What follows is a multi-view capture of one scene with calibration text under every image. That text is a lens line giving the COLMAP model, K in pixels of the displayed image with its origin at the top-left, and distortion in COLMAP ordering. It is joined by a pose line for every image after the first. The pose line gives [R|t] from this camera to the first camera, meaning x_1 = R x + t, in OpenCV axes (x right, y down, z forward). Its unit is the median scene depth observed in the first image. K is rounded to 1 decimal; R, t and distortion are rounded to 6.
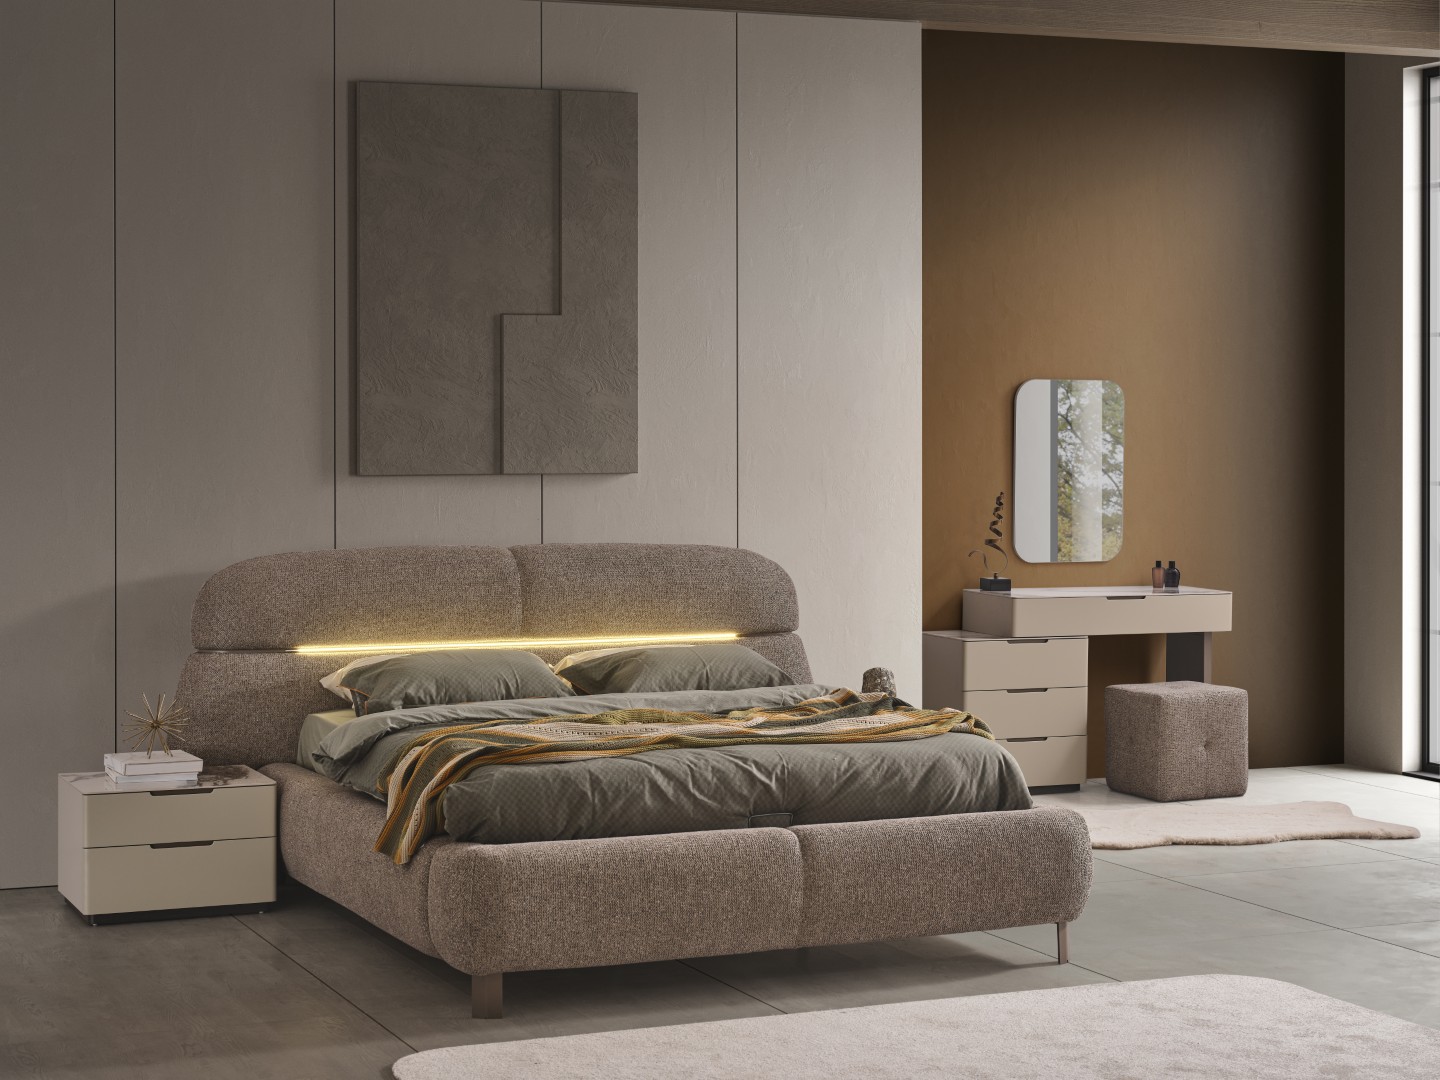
lens RADIAL K [[2513.3, 0, 720.0], [0, 2513.3, 540.0], [0, 0, 1]] dist [0.009765, 0.150312]
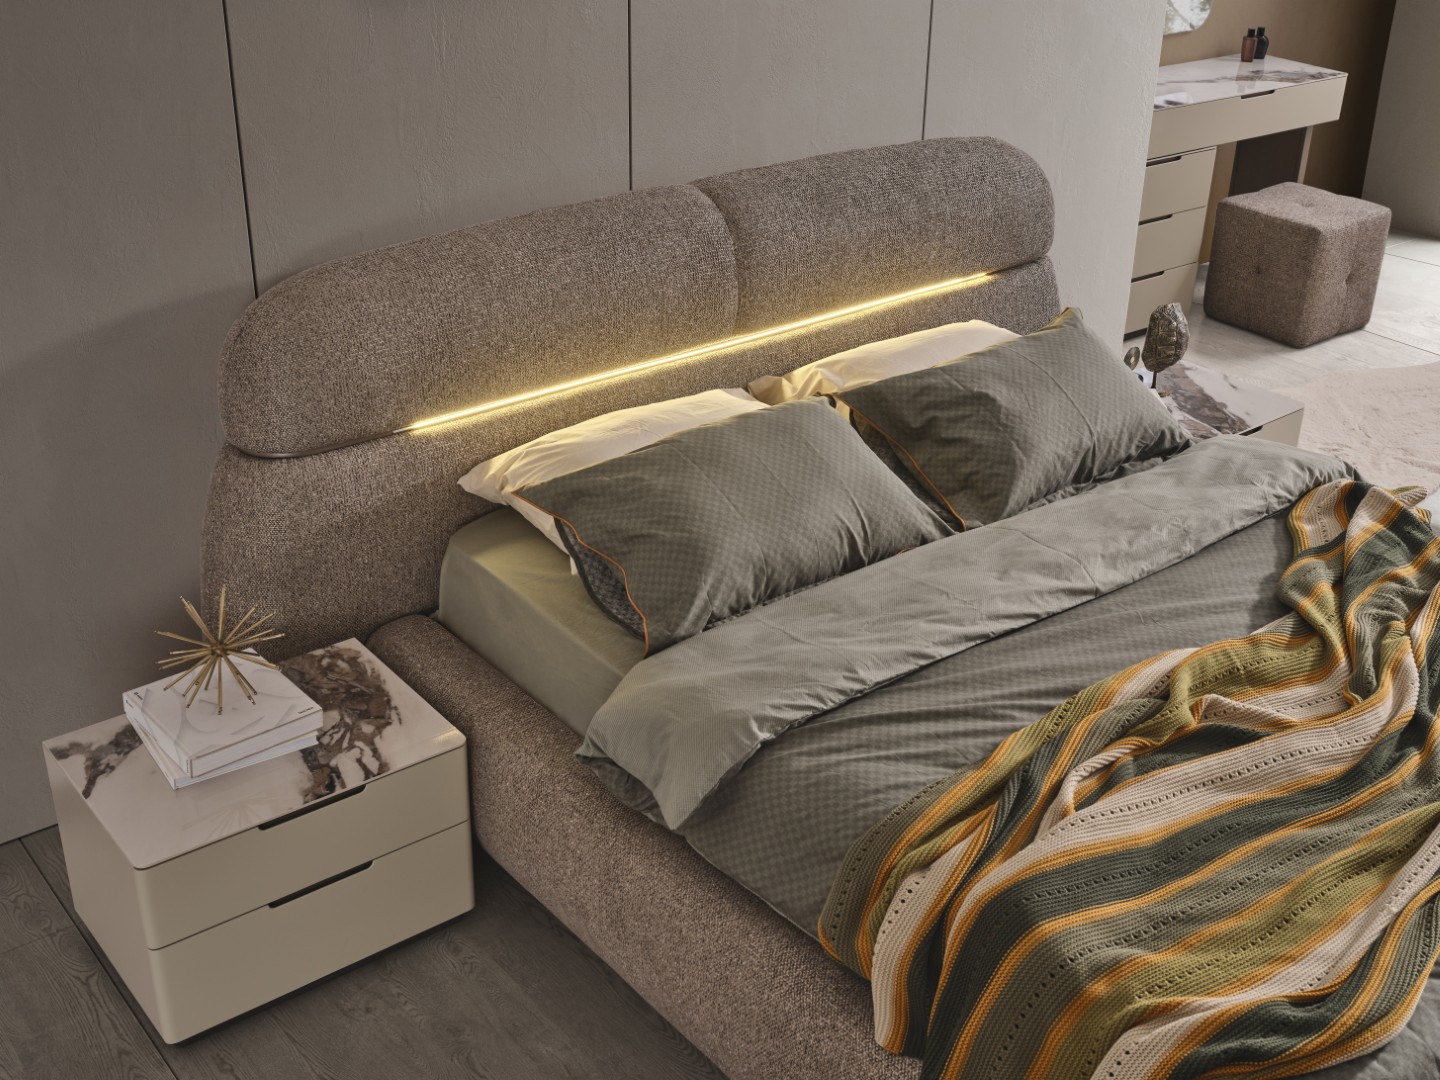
lens RADIAL K [[1664.4, 0, 720.0], [0, 1664.4, 540.0], [0, 0, 1]] dist [-0.008481, -0.016652]
pose [[0.970149, -0.096742, 0.222380, -0.188918], [-0.007300, 0.904922, 0.425515, -0.097562], [-0.242402, -0.414436, 0.877202, 0.640793]]
